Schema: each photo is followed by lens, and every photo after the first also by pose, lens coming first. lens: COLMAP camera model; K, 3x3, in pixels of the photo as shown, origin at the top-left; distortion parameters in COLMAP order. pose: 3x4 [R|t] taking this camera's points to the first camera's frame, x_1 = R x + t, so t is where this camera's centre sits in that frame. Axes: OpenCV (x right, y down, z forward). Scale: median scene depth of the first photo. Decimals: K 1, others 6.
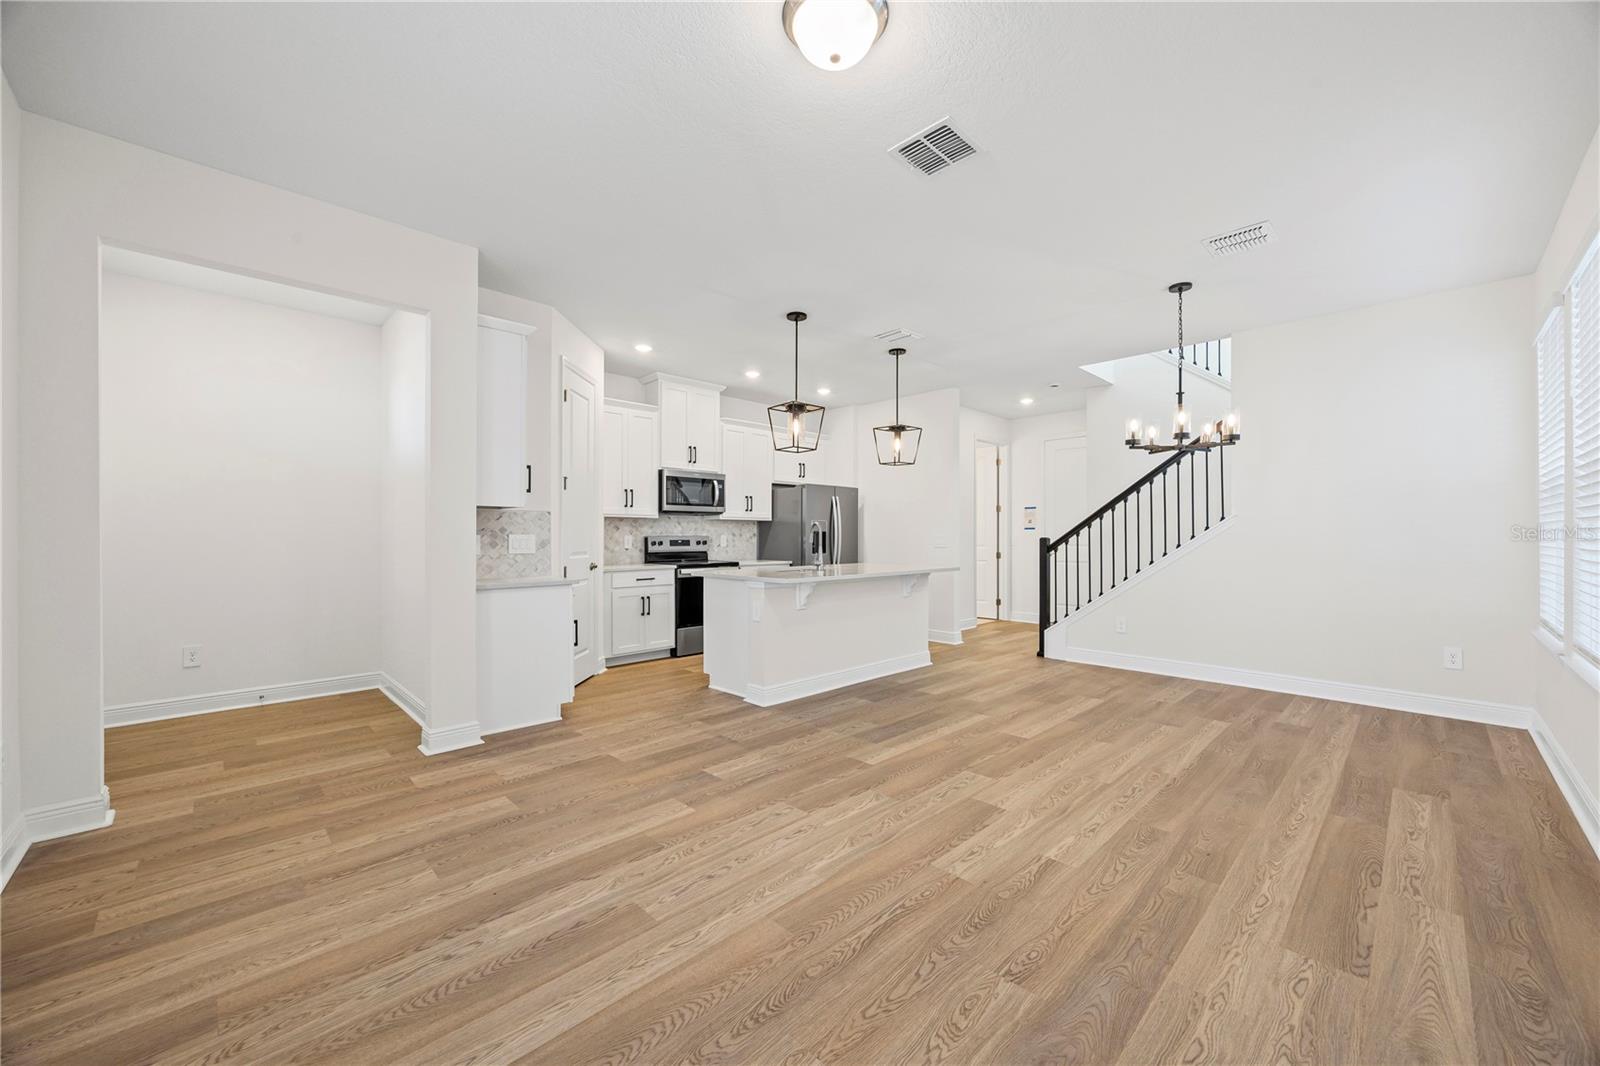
lens RADIAL K [[609.9, 0, 792.5], [0, 609.9, 536.7], [0, 0, 1]] dist [-0.001637, 0.000329]
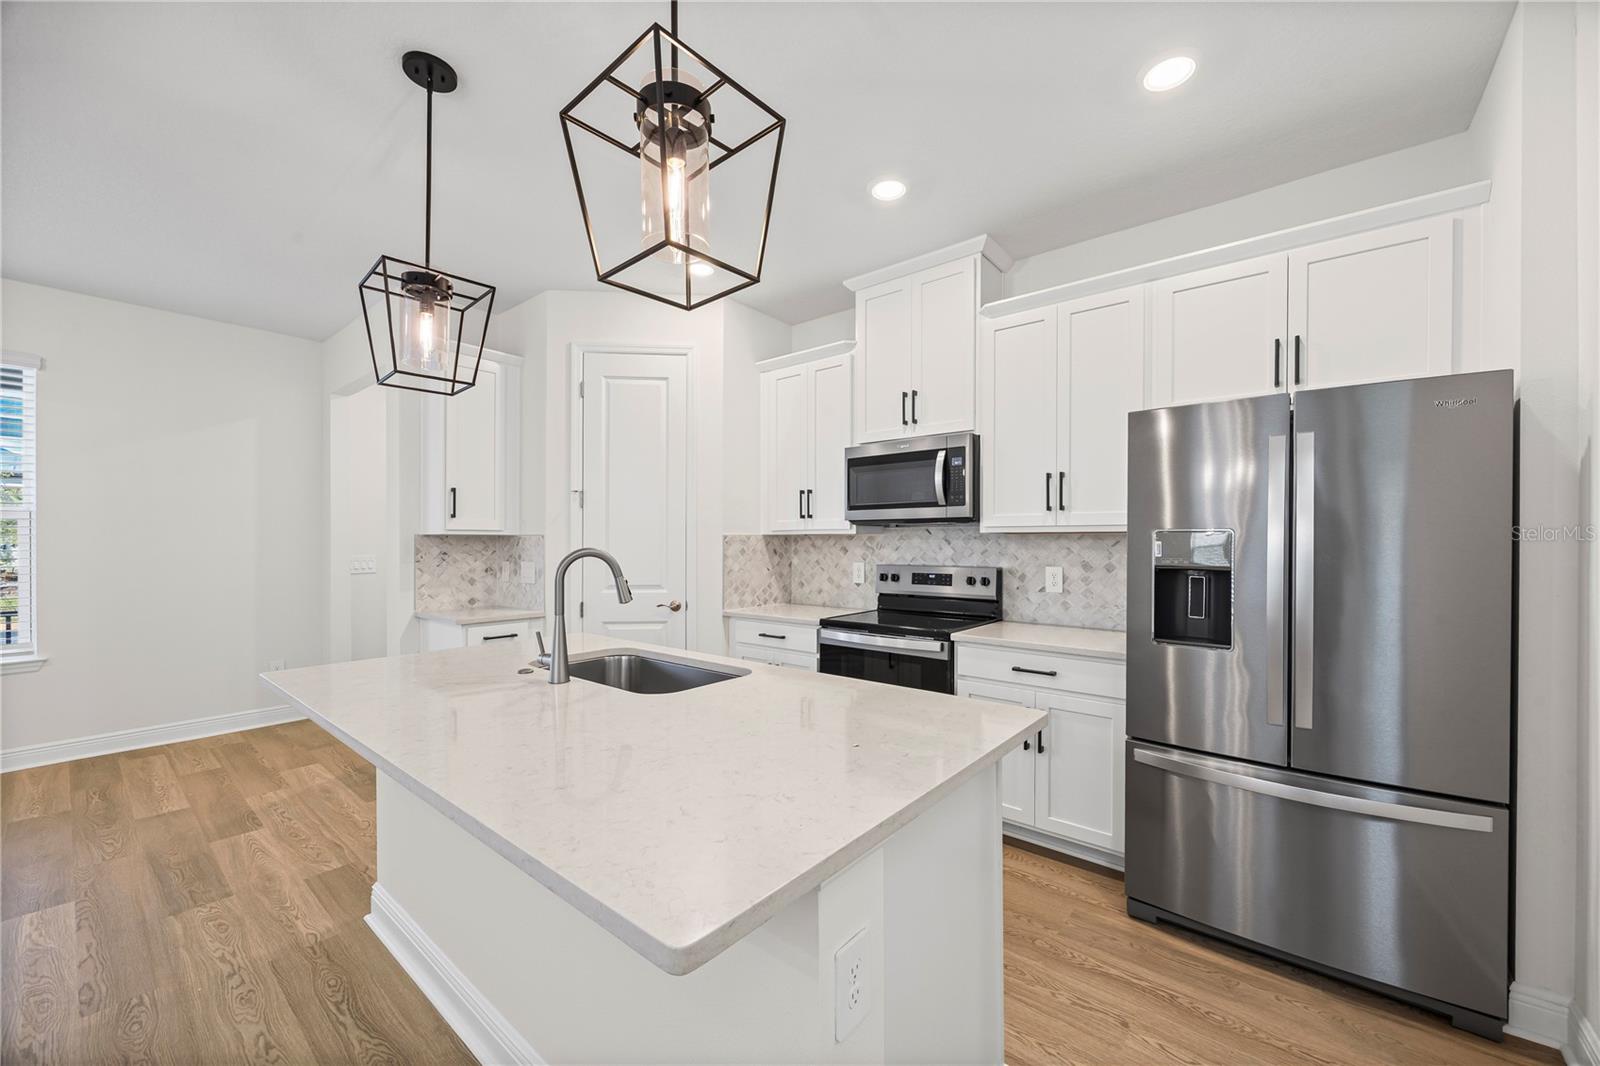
lens RADIAL K [[609.9, 0, 813.6], [0, 609.9, 542.7], [0, 0, 1]] dist [-0.001637, 0.000329]
pose [[0.133034, 0.005242, -0.991098, 0.802146], [-0.001025, 0.999986, 0.005151, -0.059075], [0.991111, 0.000330, 0.133038, 2.075520]]
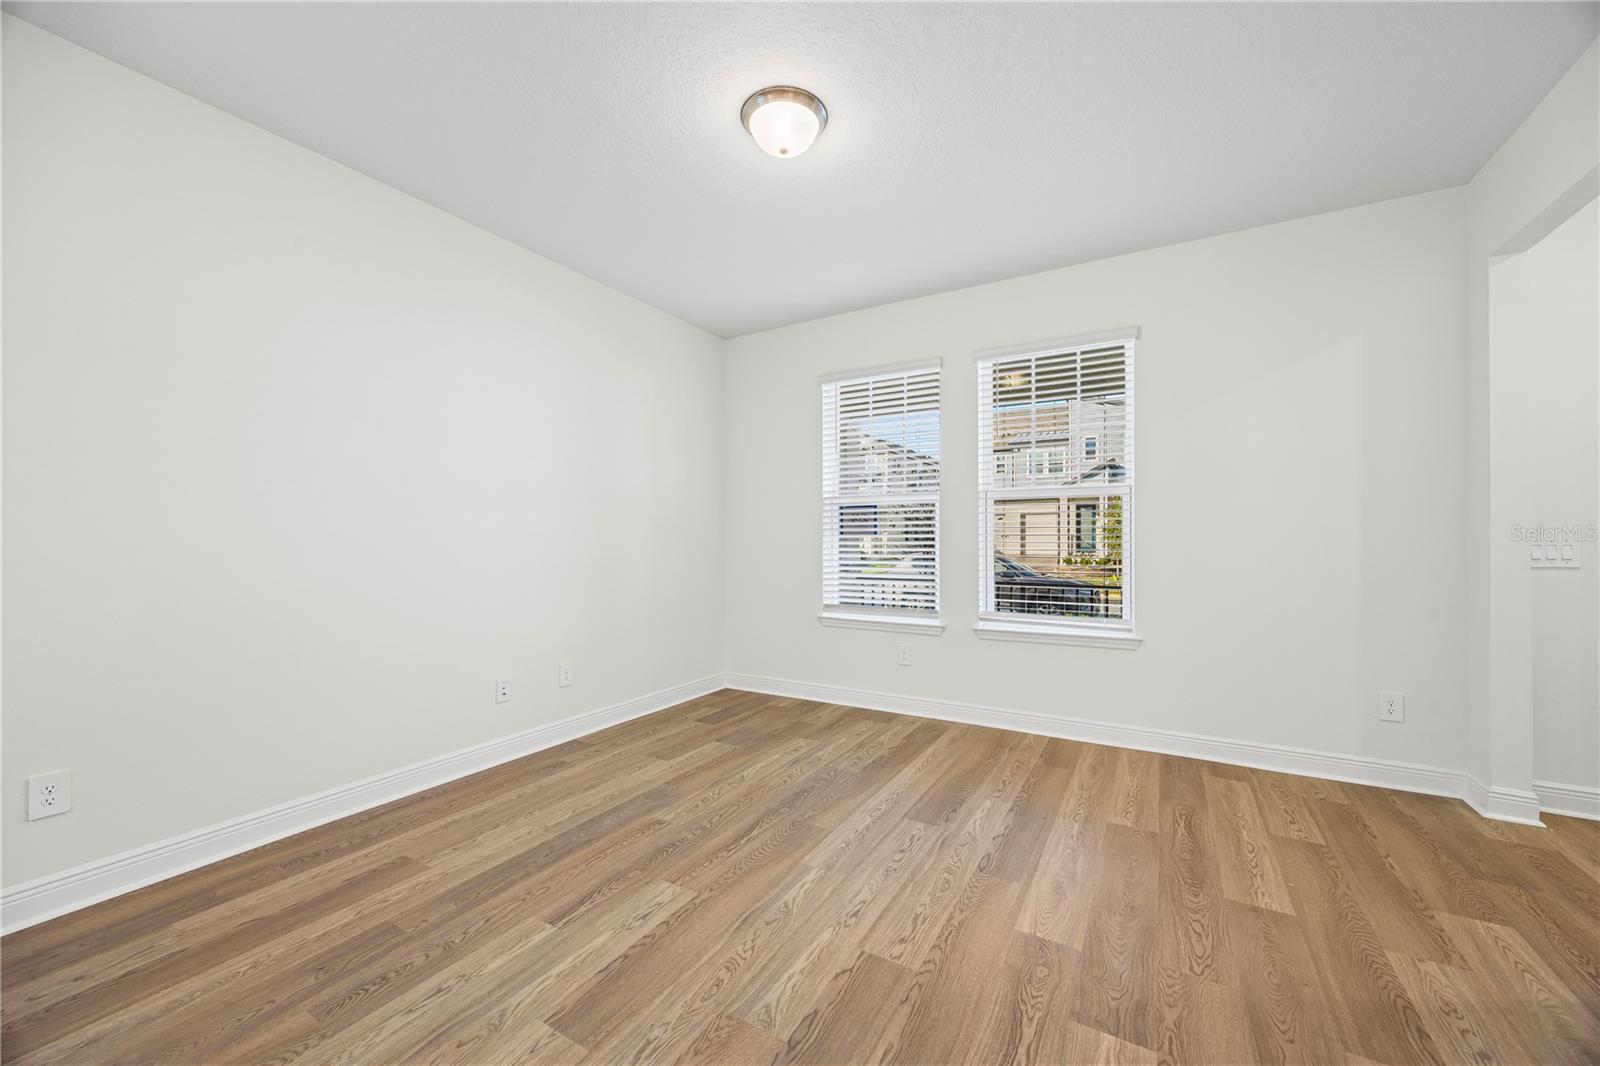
lens RADIAL K [[609.9, 0, 806.4], [0, 609.9, 532.5], [0, 0, 1]] dist [-0.001637, 0.000329]
pose [[-0.959496, -0.001731, -0.281715, 0.271207], [0.000971, 0.999955, -0.009452, -0.004018], [0.281719, -0.009342, -0.959451, 1.596064]]
